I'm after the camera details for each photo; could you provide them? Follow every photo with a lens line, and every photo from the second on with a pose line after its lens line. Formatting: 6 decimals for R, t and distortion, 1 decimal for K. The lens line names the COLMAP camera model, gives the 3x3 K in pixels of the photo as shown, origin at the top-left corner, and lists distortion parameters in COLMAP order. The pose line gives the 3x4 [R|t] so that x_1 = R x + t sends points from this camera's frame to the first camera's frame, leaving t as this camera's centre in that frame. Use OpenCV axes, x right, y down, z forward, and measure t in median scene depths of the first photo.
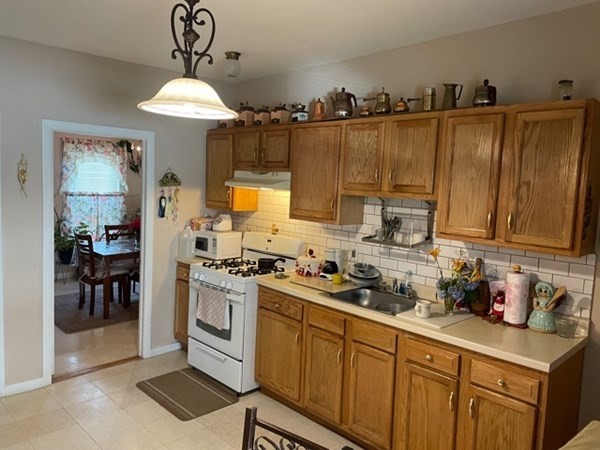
lens RADIAL K [[455.4, 0, 298.6], [0, 455.4, 222.2], [0, 0, 1]] dist [0.037461, -0.001369]
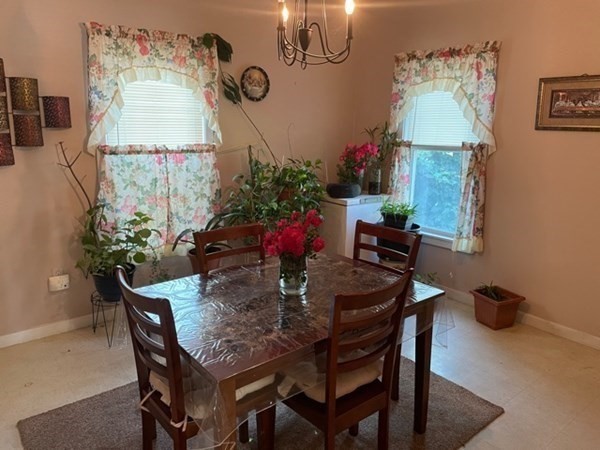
lens RADIAL K [[455.4, 0, 302.3], [0, 455.4, 224.8], [0, 0, 1]] dist [0.037461, -0.001369]
pose [[0.995003, -0.001054, -0.099839, -0.253139], [0.013221, 0.992531, 0.121277, -0.039734], [0.098965, -0.121991, 0.987585, 0.541886]]
